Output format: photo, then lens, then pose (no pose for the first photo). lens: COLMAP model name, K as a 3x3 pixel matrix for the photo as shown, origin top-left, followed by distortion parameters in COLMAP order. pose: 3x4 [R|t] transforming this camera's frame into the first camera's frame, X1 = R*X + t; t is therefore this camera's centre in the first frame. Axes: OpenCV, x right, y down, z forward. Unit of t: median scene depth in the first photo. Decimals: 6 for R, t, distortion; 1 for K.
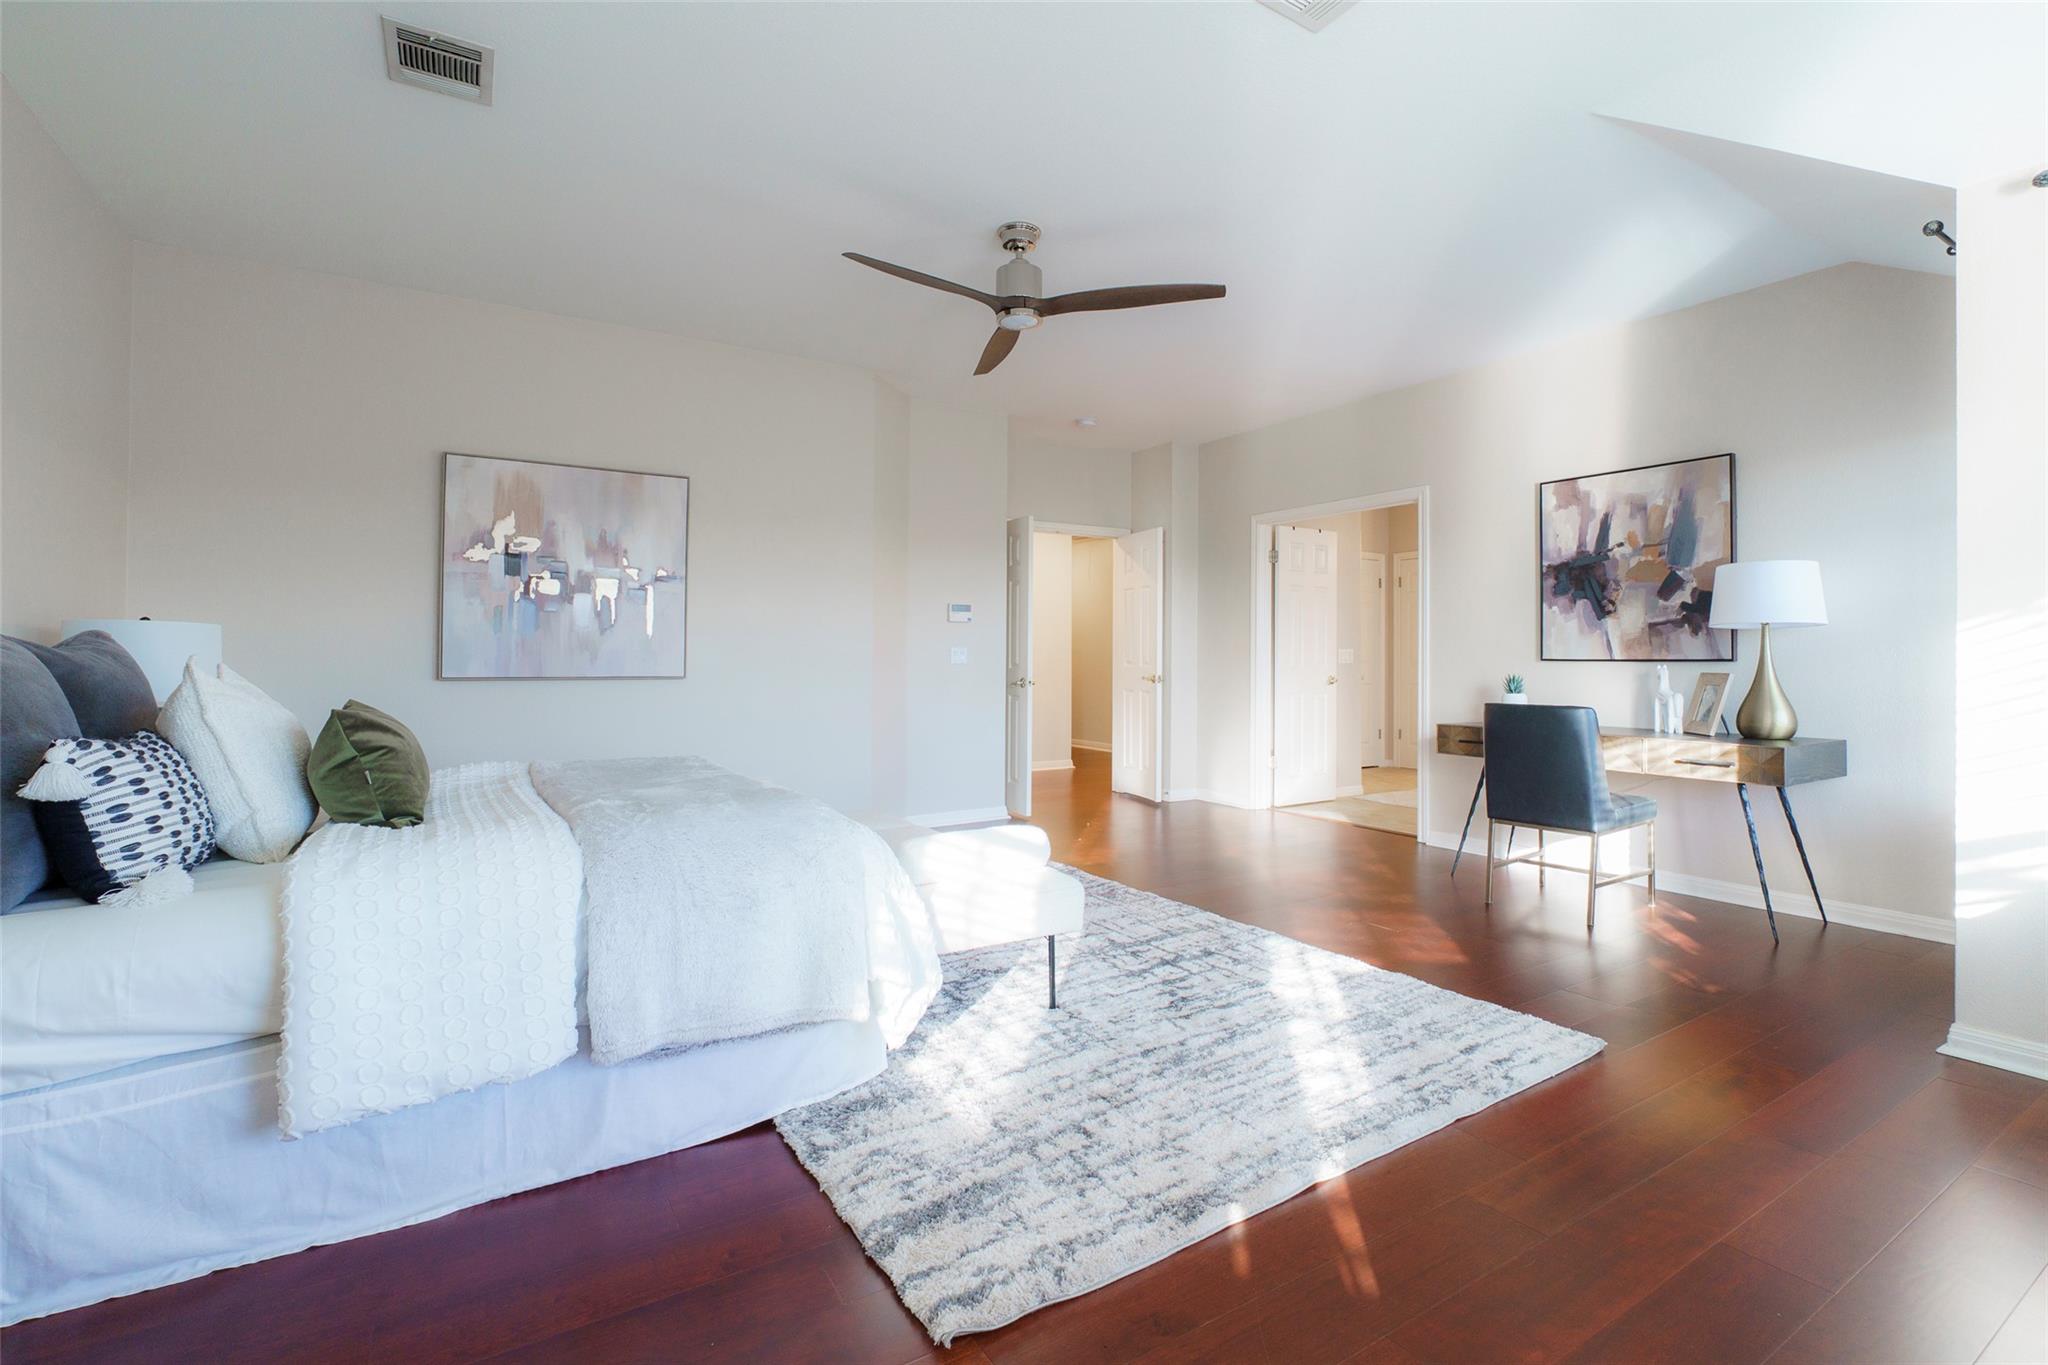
lens RADIAL K [[916.5, 0, 1018.9], [0, 916.5, 668.4], [0, 0, 1]] dist [-0.009019, 0.000240]
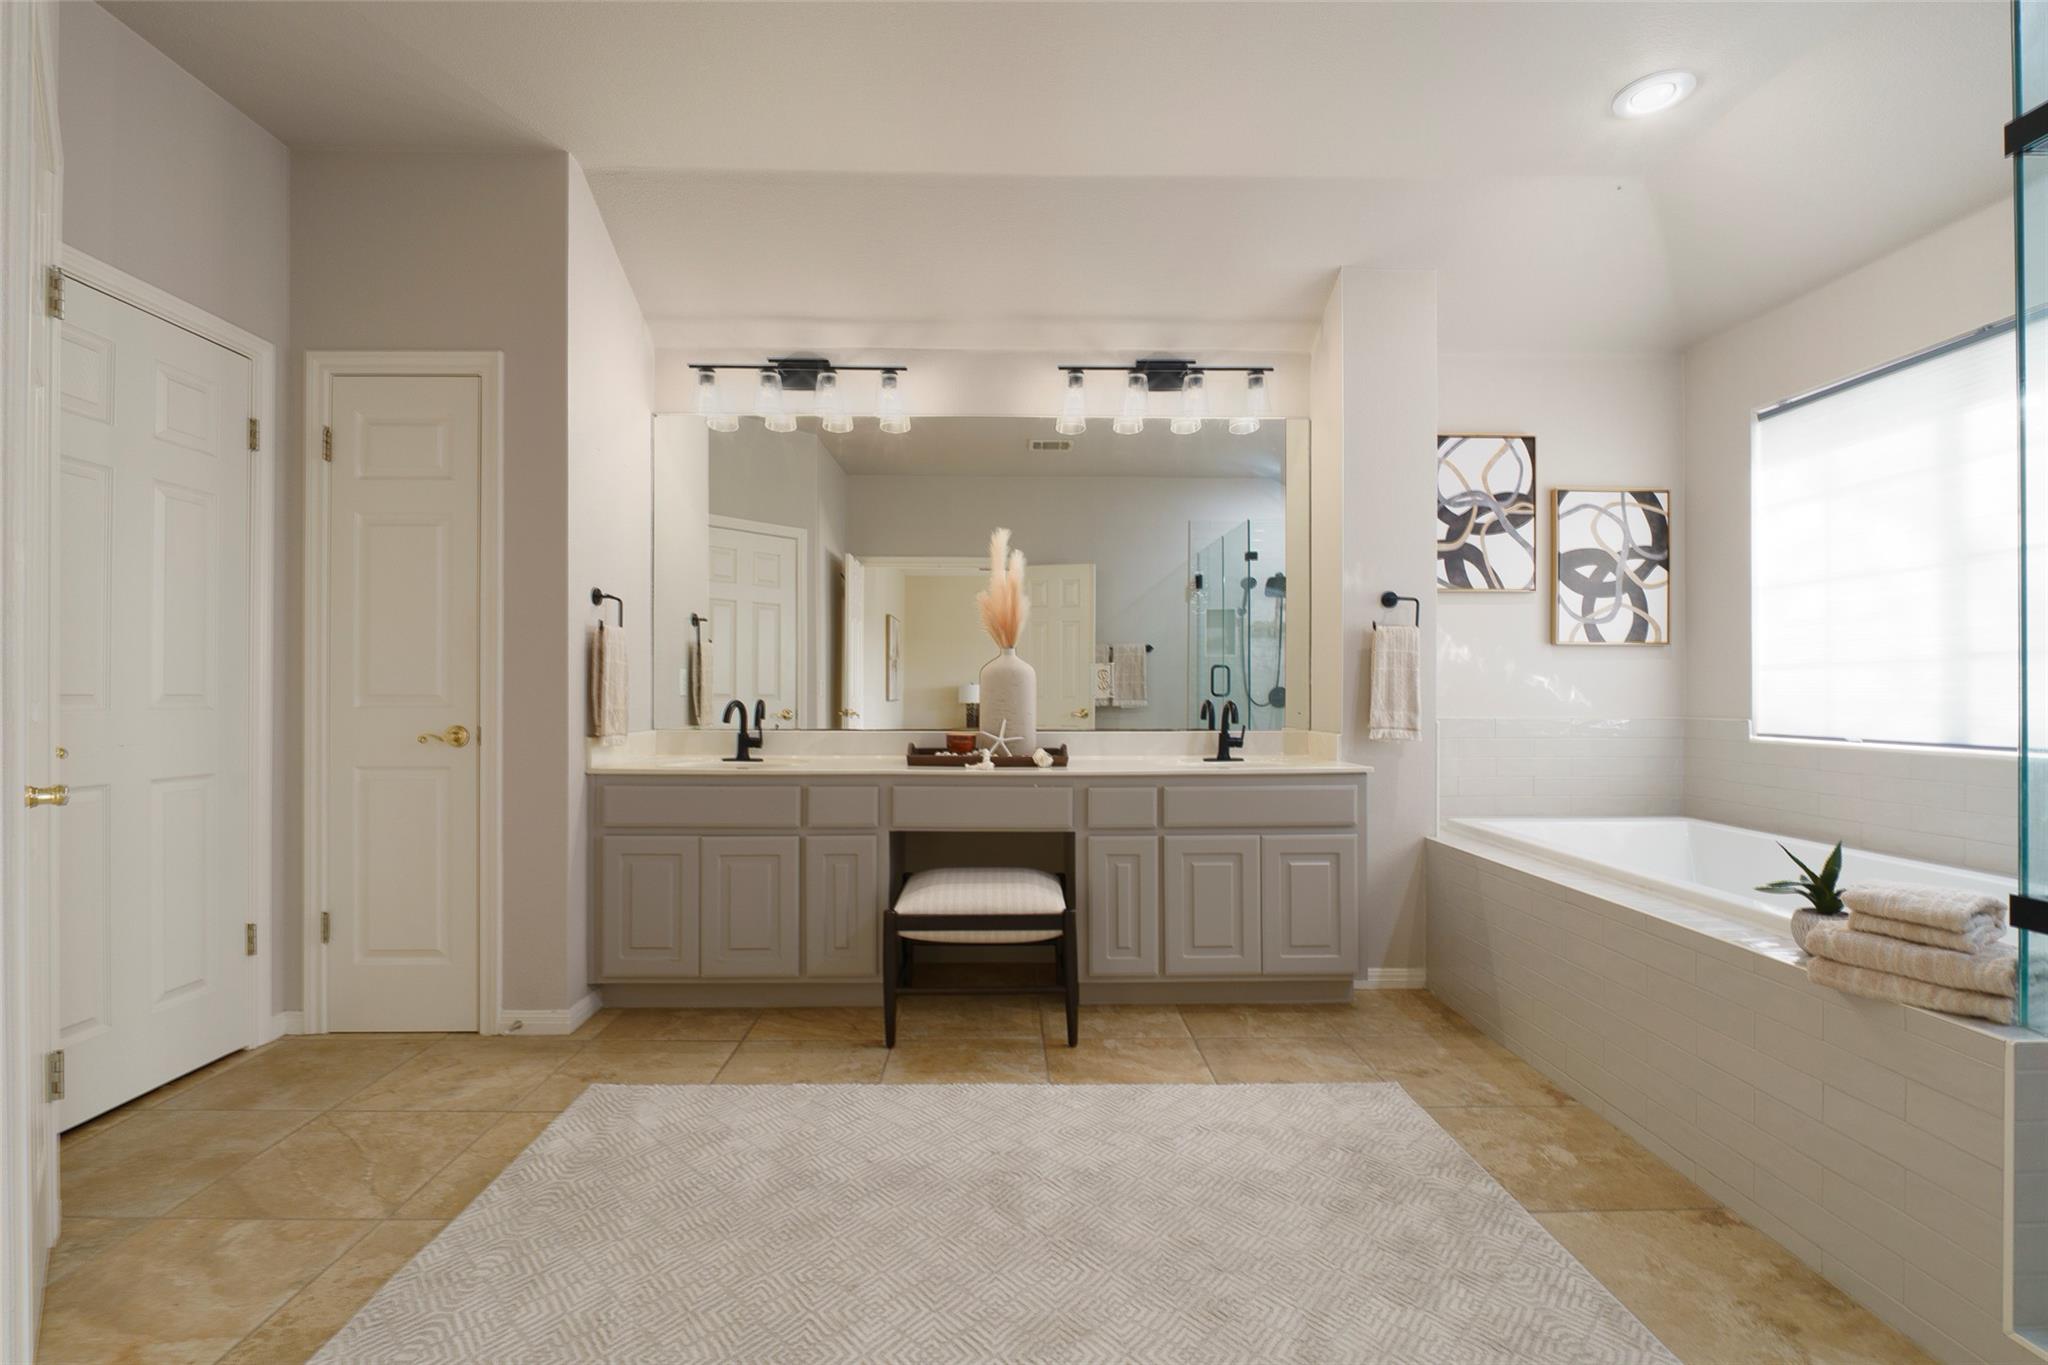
lens RADIAL K [[916.5, 0, 1020.9], [0, 916.5, 685.5], [0, 0, 1]] dist [-0.009019, 0.000240]
pose [[0.505098, 0.003494, 0.863055, 0.261636], [0.005930, 0.999954, -0.007519, -0.004417], [-0.863042, 0.008916, 0.505054, 0.624794]]
